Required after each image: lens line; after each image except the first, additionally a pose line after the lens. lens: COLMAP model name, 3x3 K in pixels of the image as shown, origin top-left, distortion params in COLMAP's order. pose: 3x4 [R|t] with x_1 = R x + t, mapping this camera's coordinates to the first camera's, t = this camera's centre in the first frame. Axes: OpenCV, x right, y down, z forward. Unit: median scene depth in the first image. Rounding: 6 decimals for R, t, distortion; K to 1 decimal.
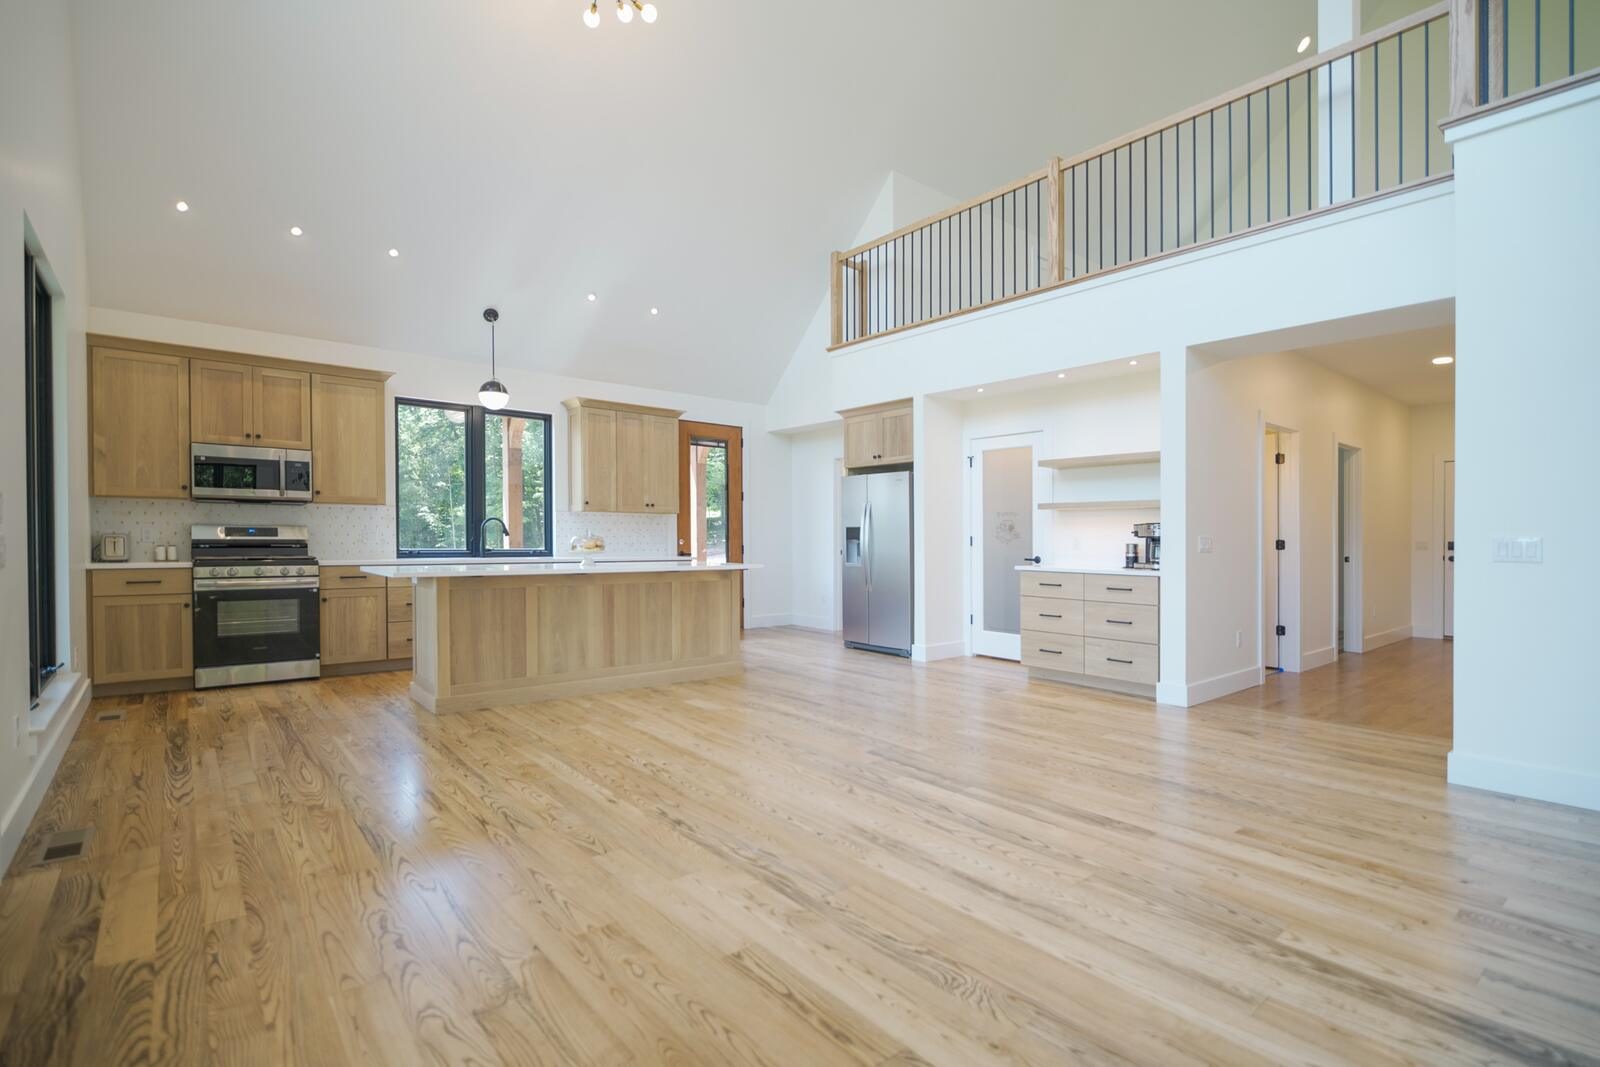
lens RADIAL K [[754.1, 0, 800.0], [0, 754.1, 533.5], [0, 0, 1]] dist [-0.001475, -0.000822]
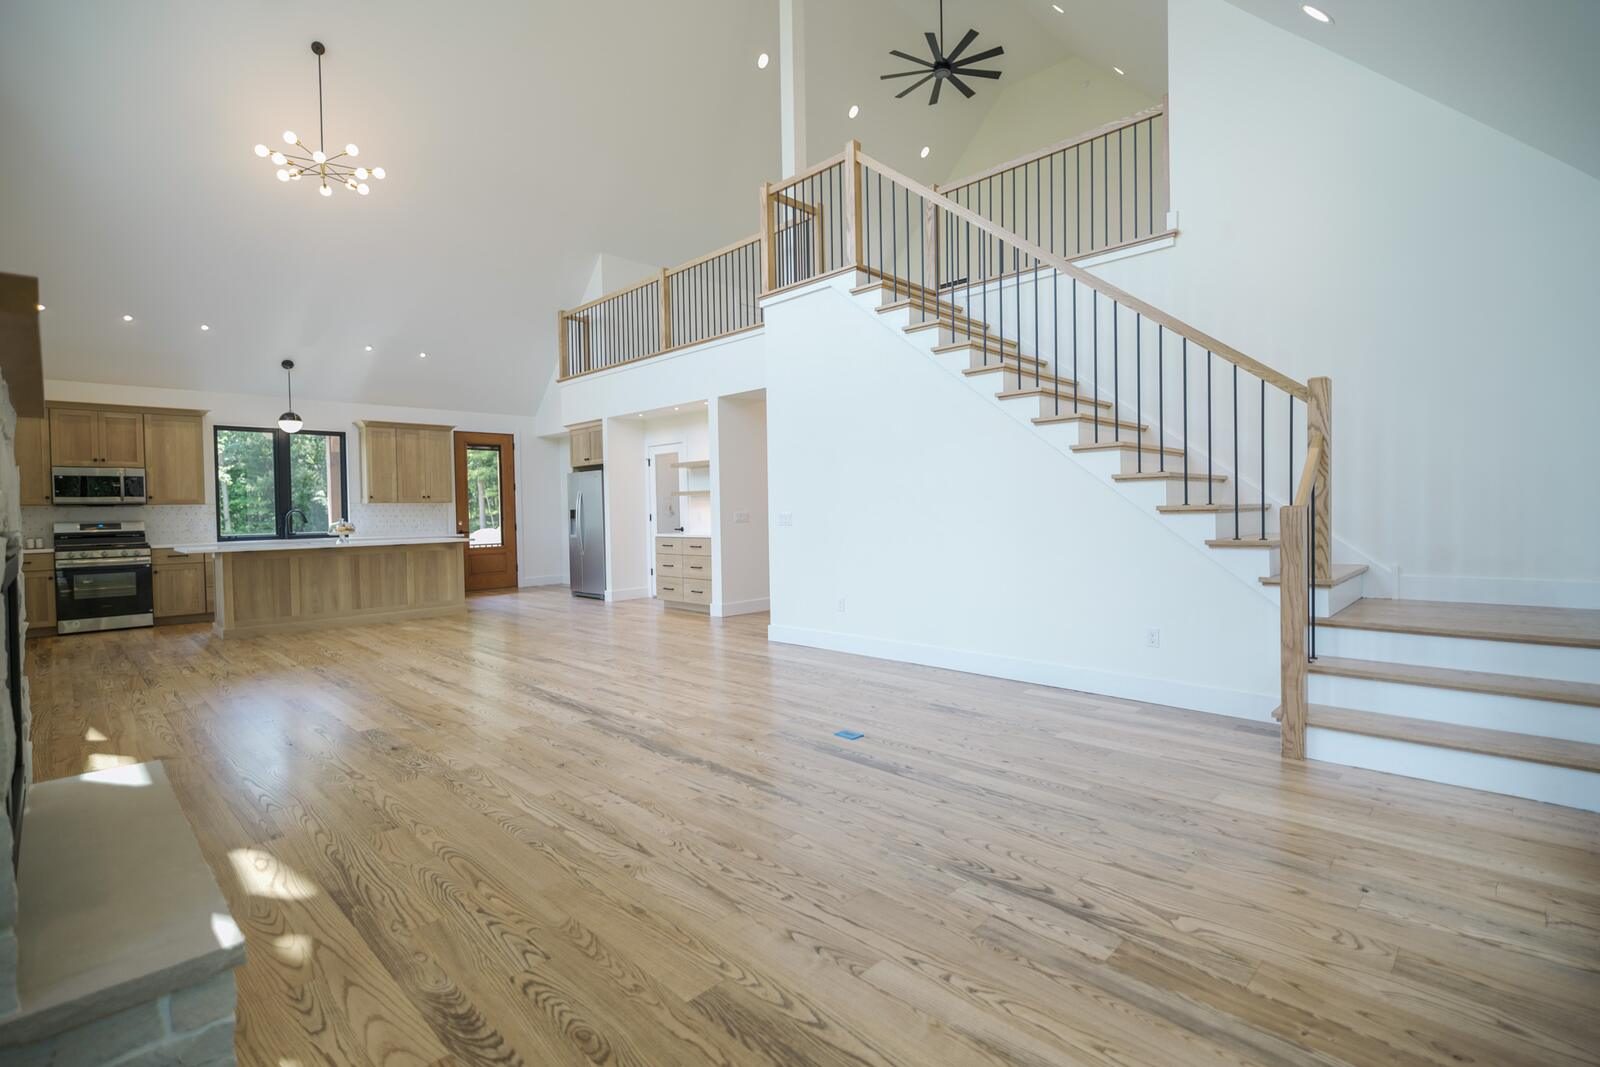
lens RADIAL K [[766.2, 0, 835.2], [0, 766.2, 501.1], [0, 0, 1]] dist [-0.009512, 0.000744]
pose [[0.993740, -0.026033, 0.108638, 0.500348], [0.026418, 0.999649, -0.002111, -0.010372], [-0.108545, 0.004968, 0.994079, -0.581799]]
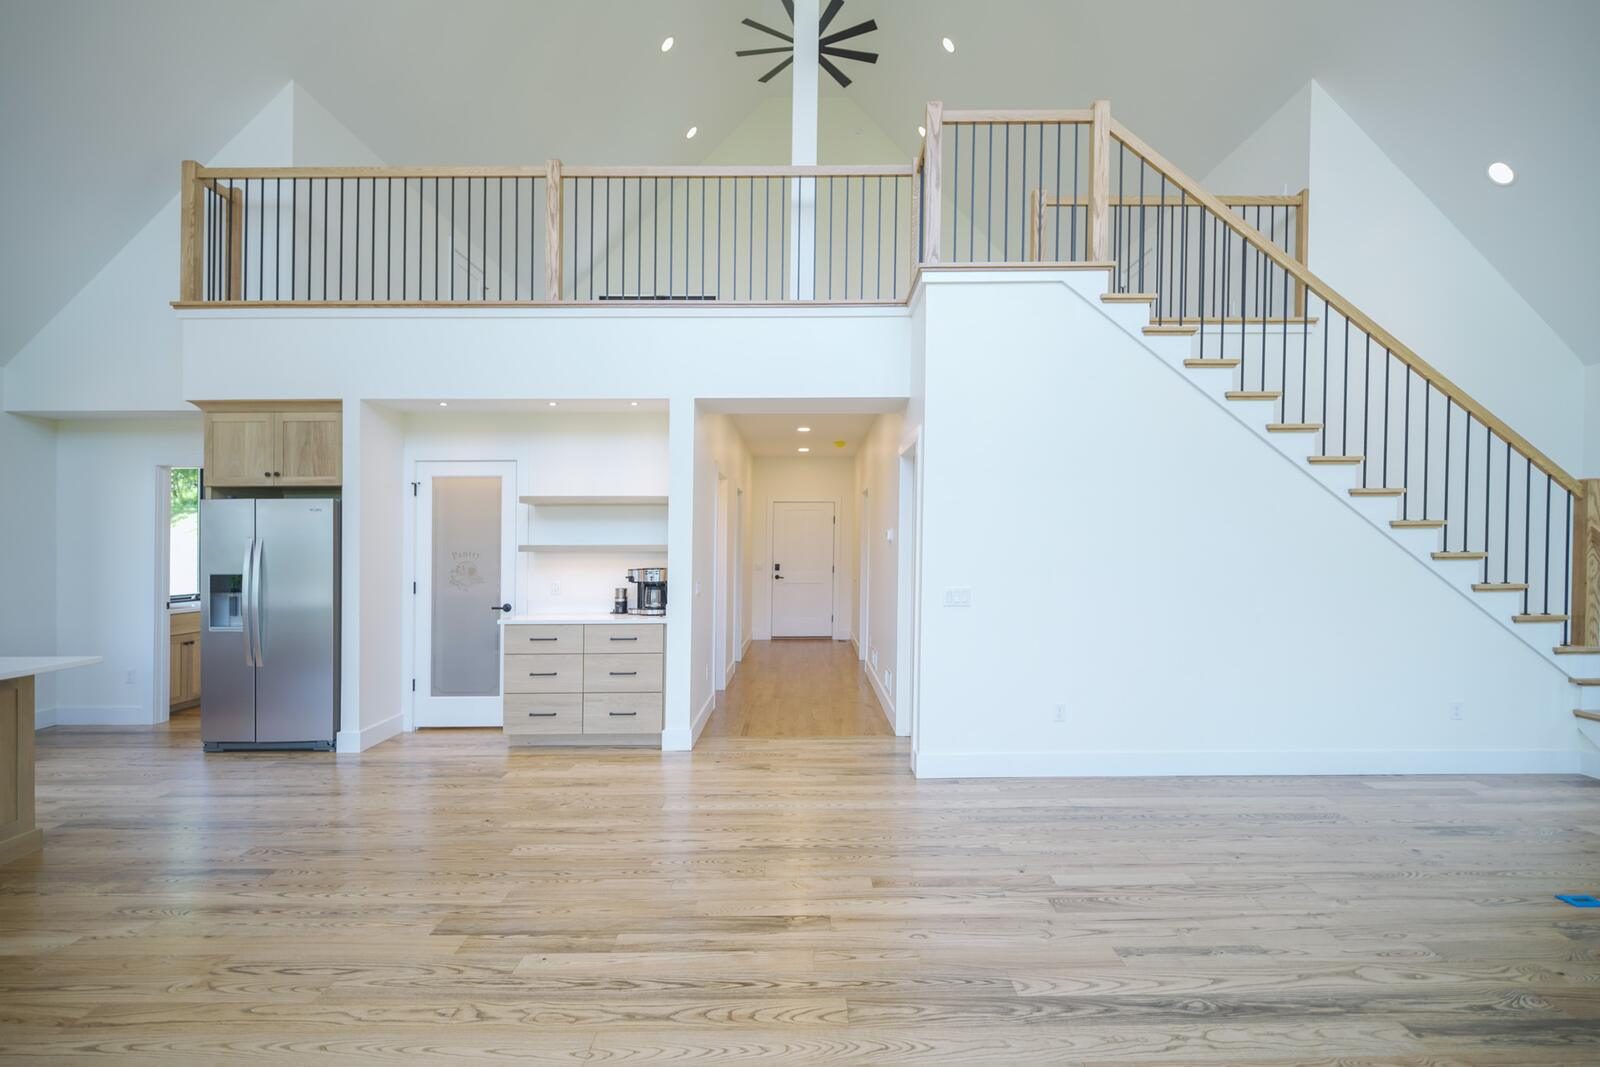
lens RADIAL K [[754.1, 0, 800.0], [0, 754.1, 533.5], [0, 0, 1]] dist [-0.001475, -0.000822]
pose [[0.630480, 0.000551, 0.776205, -0.164301], [0.002963, 0.999991, -0.003116, -0.052272], [-0.776200, 0.004265, 0.630473, 0.207536]]
